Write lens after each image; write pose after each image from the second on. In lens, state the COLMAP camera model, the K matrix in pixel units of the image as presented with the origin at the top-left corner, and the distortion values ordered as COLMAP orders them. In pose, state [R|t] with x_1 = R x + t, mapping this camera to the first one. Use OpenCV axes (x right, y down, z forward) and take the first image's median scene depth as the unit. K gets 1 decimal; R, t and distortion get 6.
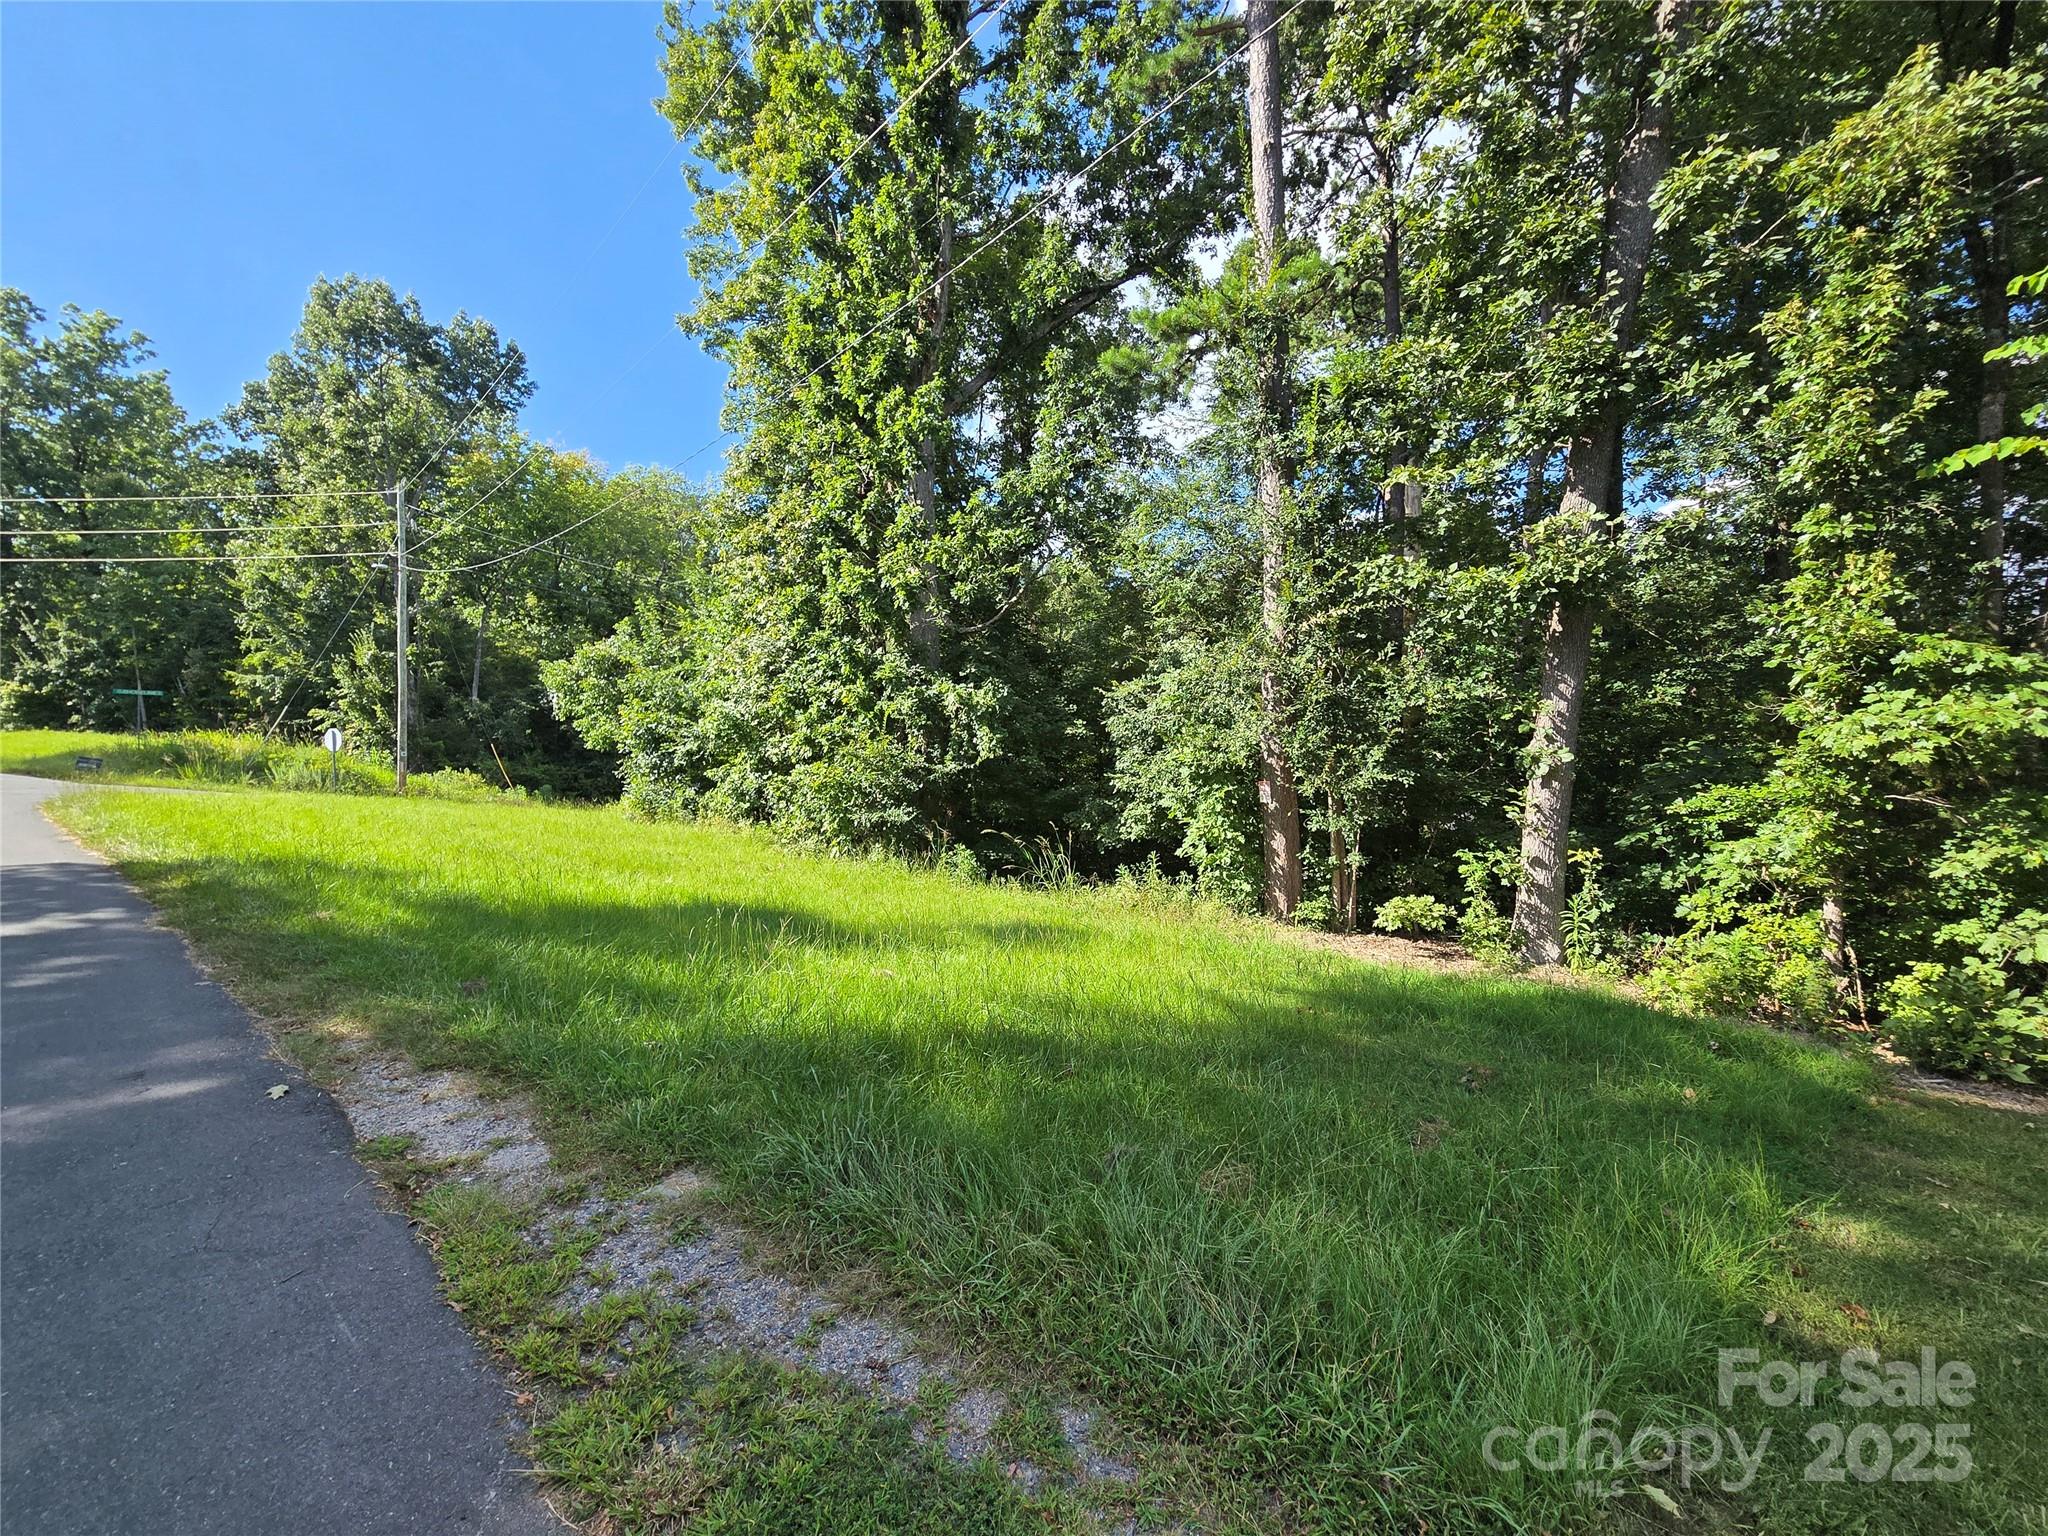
lens RADIAL K [[843.8, 0, 1029.1], [0, 843.8, 771.0], [0, 0, 1]] dist [-0.003764, 0.002353]
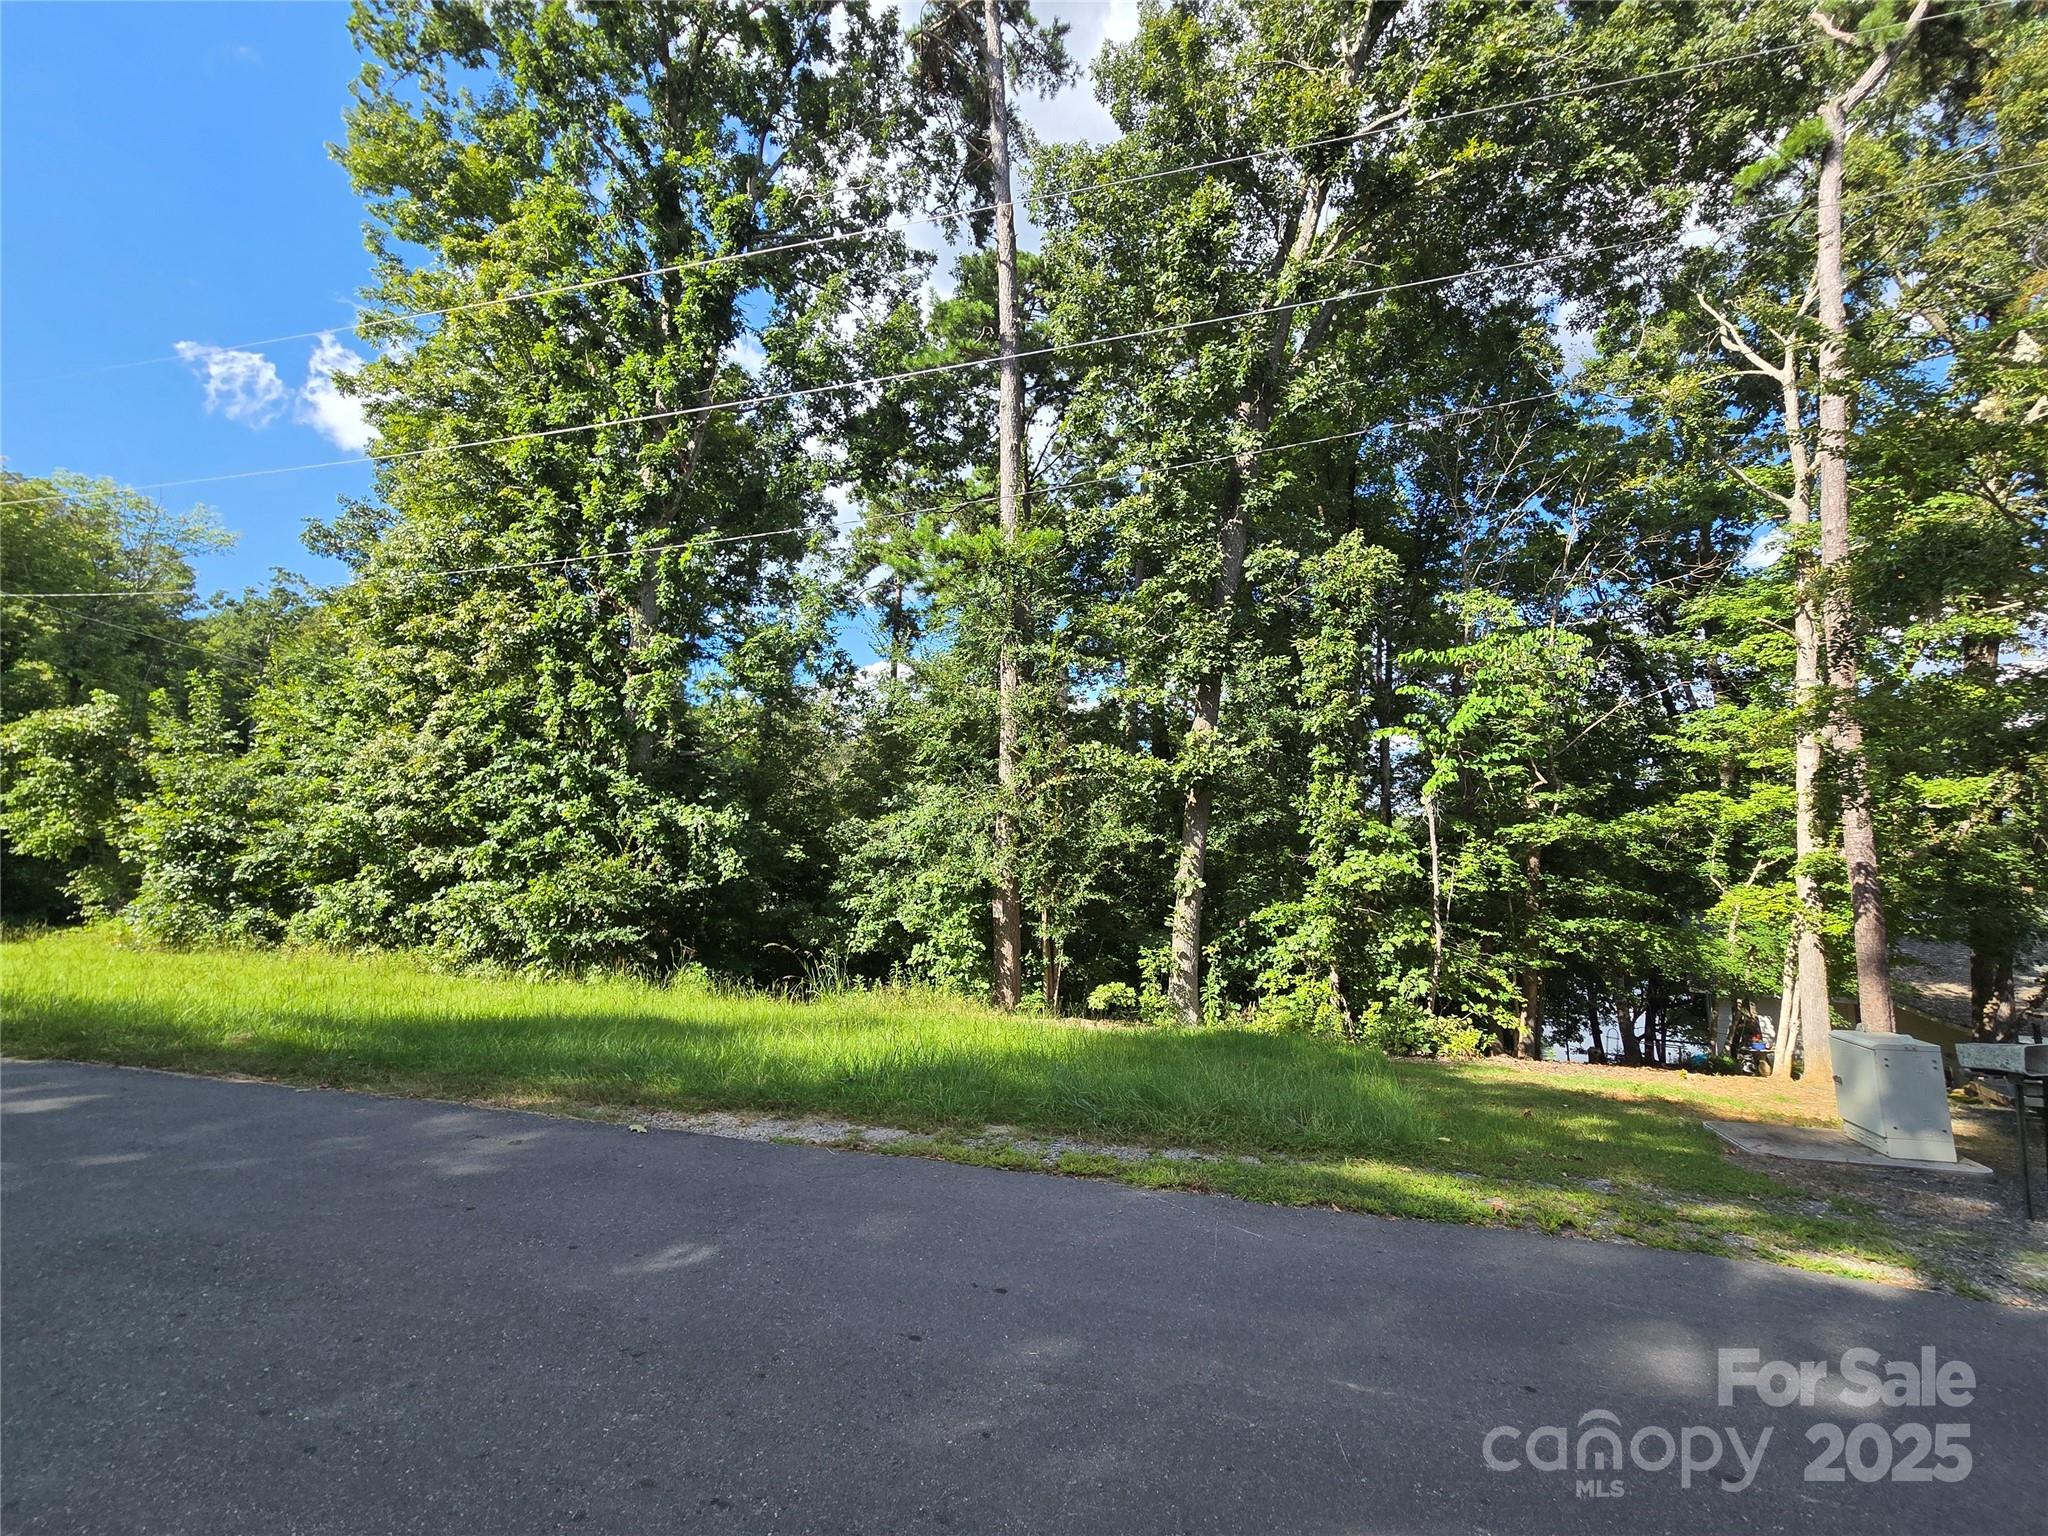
lens RADIAL K [[843.8, 0, 1039.2], [0, 843.8, 775.2], [0, 0, 1]] dist [-0.003764, 0.002353]
pose [[0.857551, 0.081488, 0.507904, -0.460197], [-0.007257, 0.989191, -0.146453, 0.015254], [-0.514348, 0.121905, 0.848873, -0.199583]]
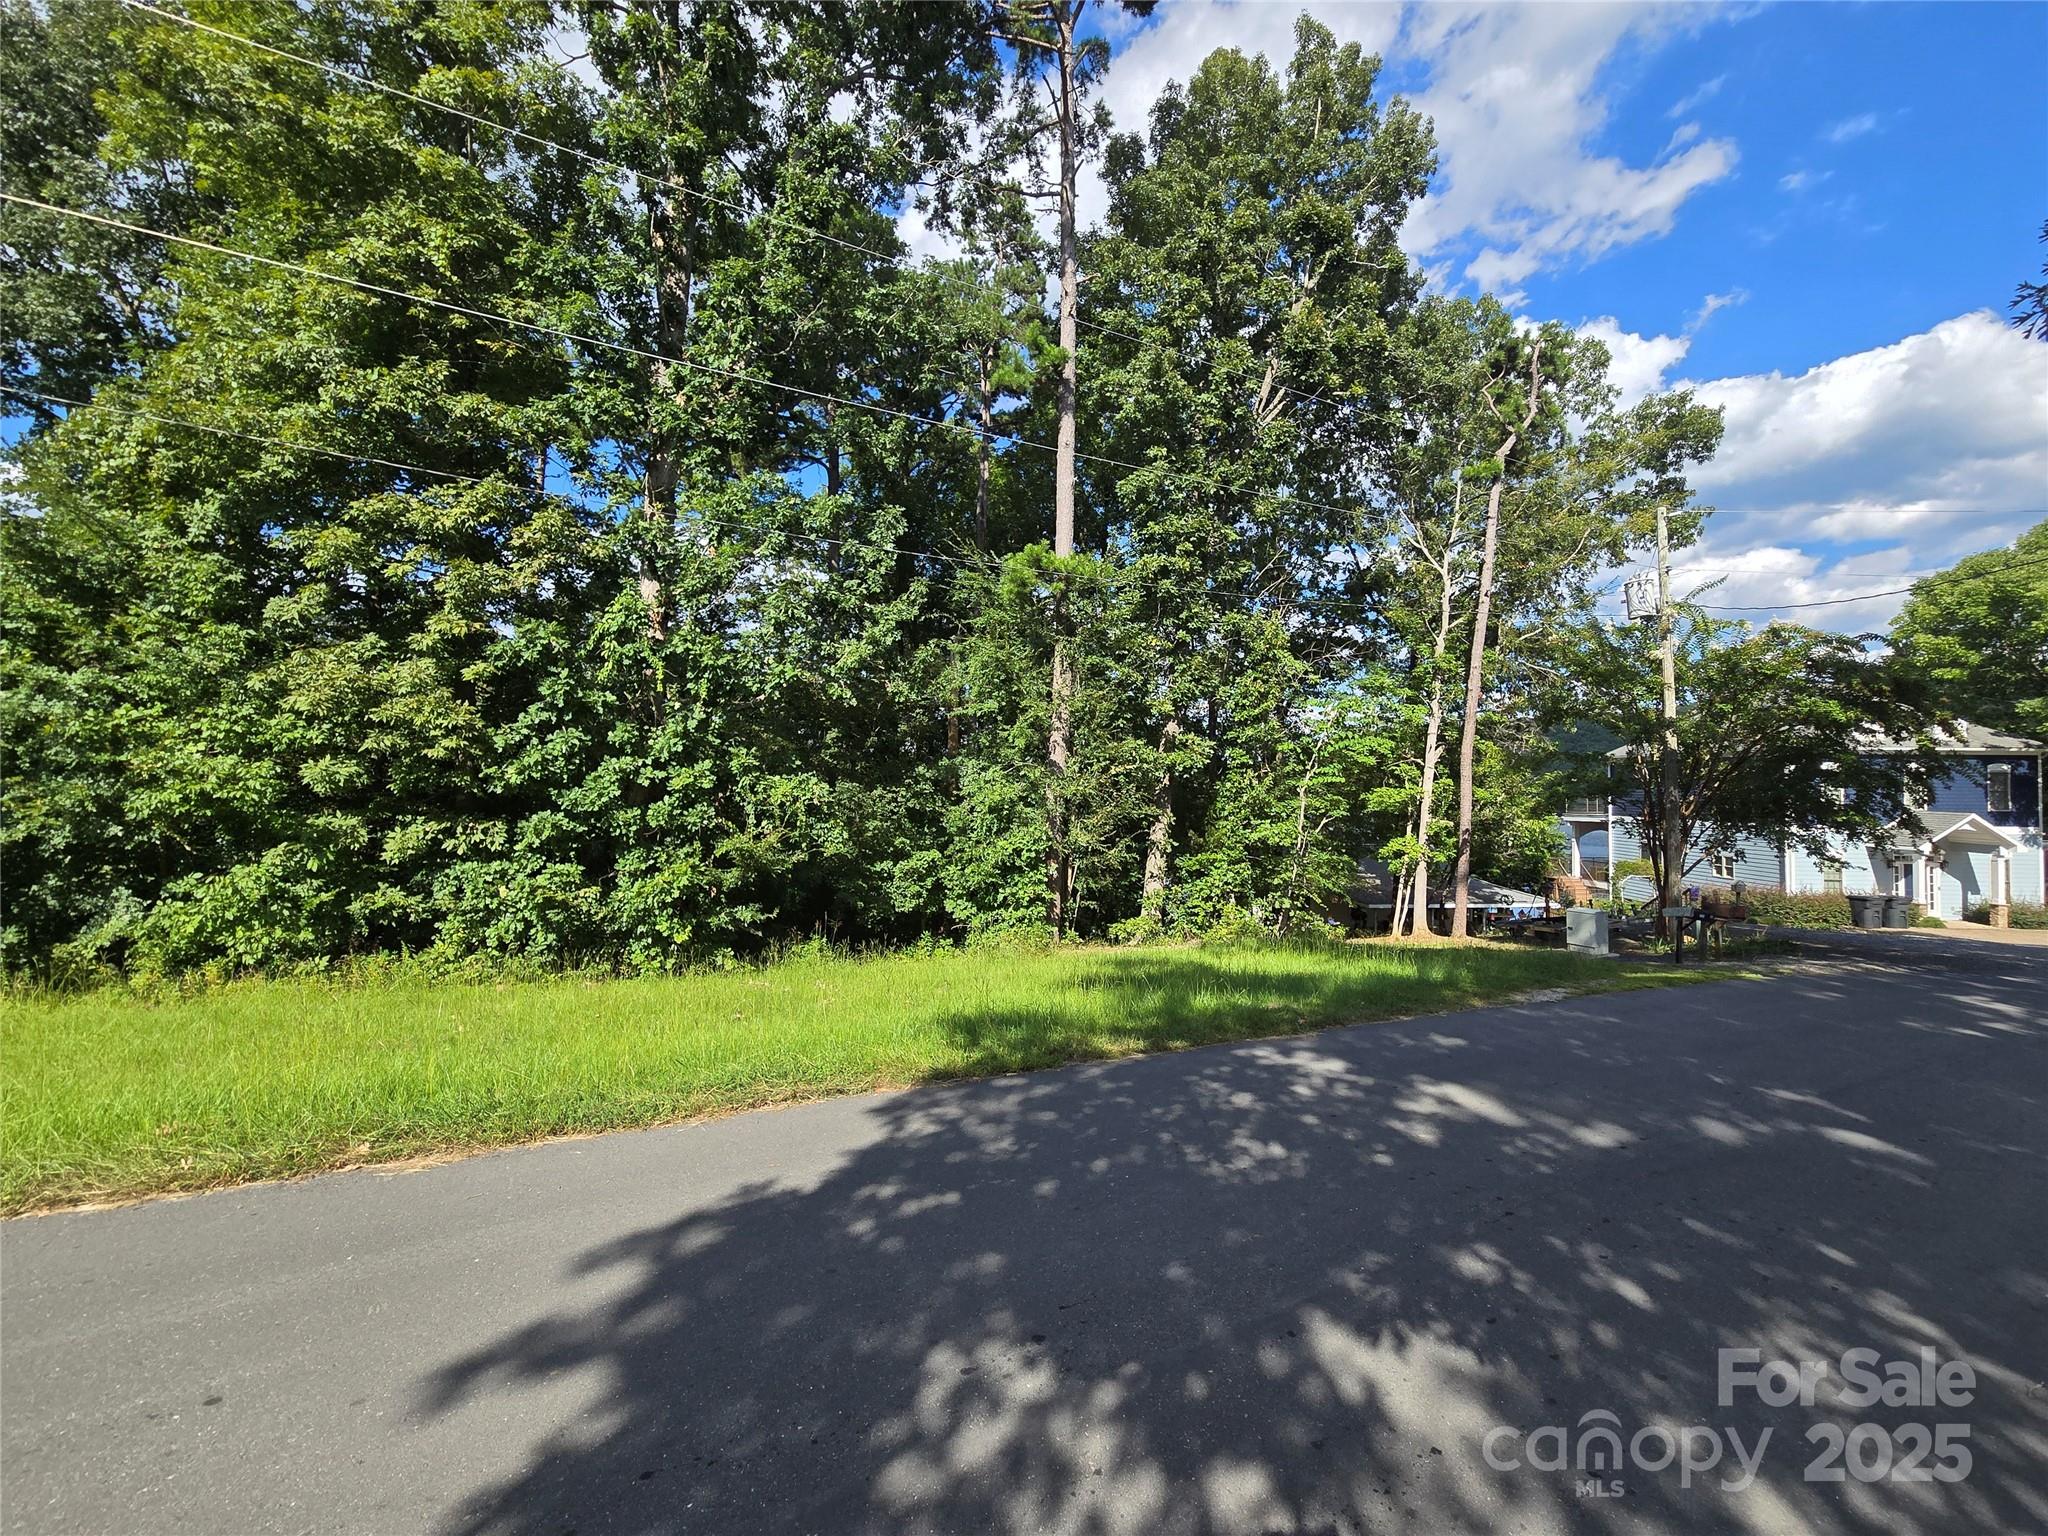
lens RADIAL K [[843.8, 0, 1036.4], [0, 843.8, 765.7], [0, 0, 1]] dist [-0.003764, 0.002353]
pose [[0.308902, 0.061091, 0.949130, -1.709838], [0.006532, 0.997775, -0.066348, -0.083327], [-0.951071, 0.026695, 0.307816, 0.739406]]
